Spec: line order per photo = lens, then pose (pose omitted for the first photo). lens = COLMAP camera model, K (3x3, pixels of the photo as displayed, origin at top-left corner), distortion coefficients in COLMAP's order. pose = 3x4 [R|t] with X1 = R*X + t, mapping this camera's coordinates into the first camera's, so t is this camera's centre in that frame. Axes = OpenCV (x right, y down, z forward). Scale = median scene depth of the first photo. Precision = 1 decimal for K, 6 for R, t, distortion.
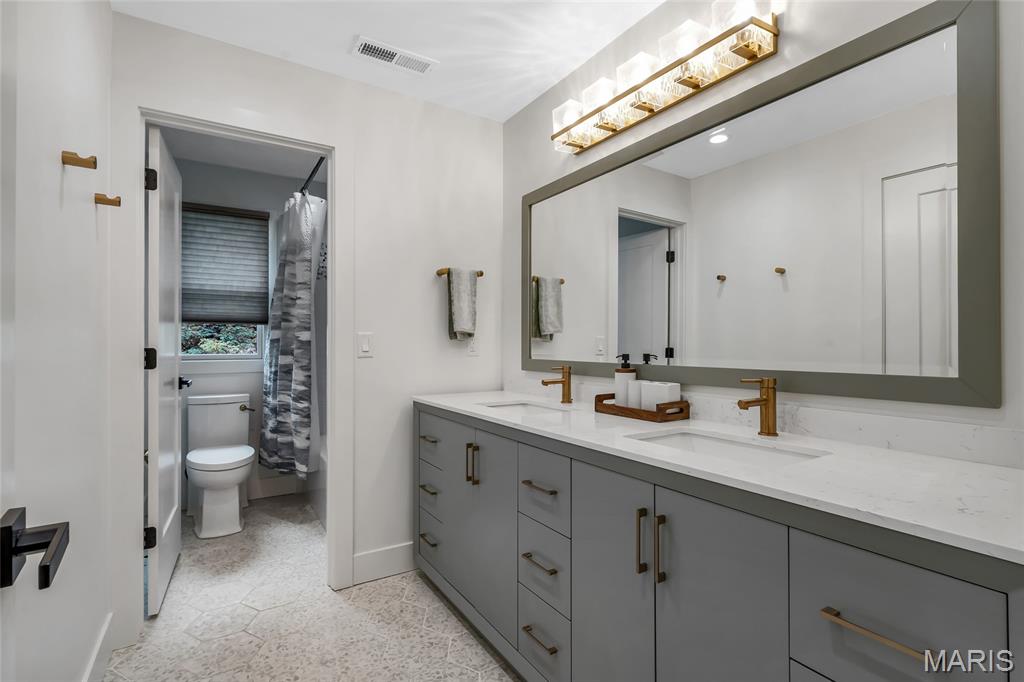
lens RADIAL K [[472.9, 0, 511.2], [0, 472.9, 337.8], [0, 0, 1]] dist [0.000530, -0.002477]
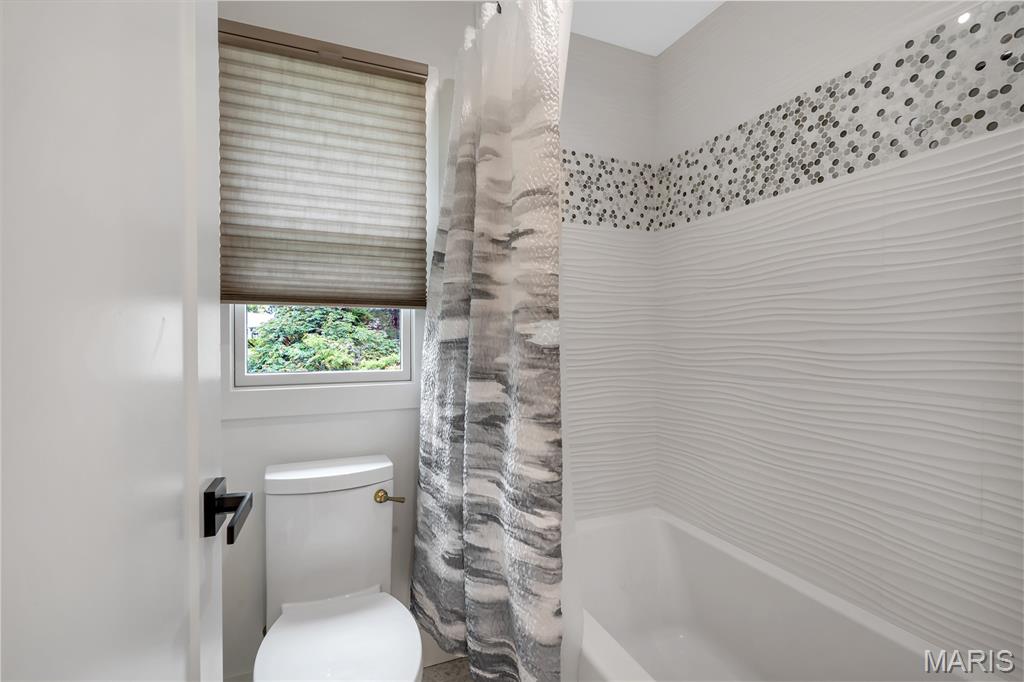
lens RADIAL K [[472.9, 0, 512.1], [0, 472.9, 341.1], [0, 0, 1]] dist [0.000530, -0.002477]
pose [[0.985996, 0.003465, -0.166731, -0.378008], [-0.000404, 0.999831, 0.018389, -0.004199], [0.166767, -0.018064, 0.985831, 0.594953]]
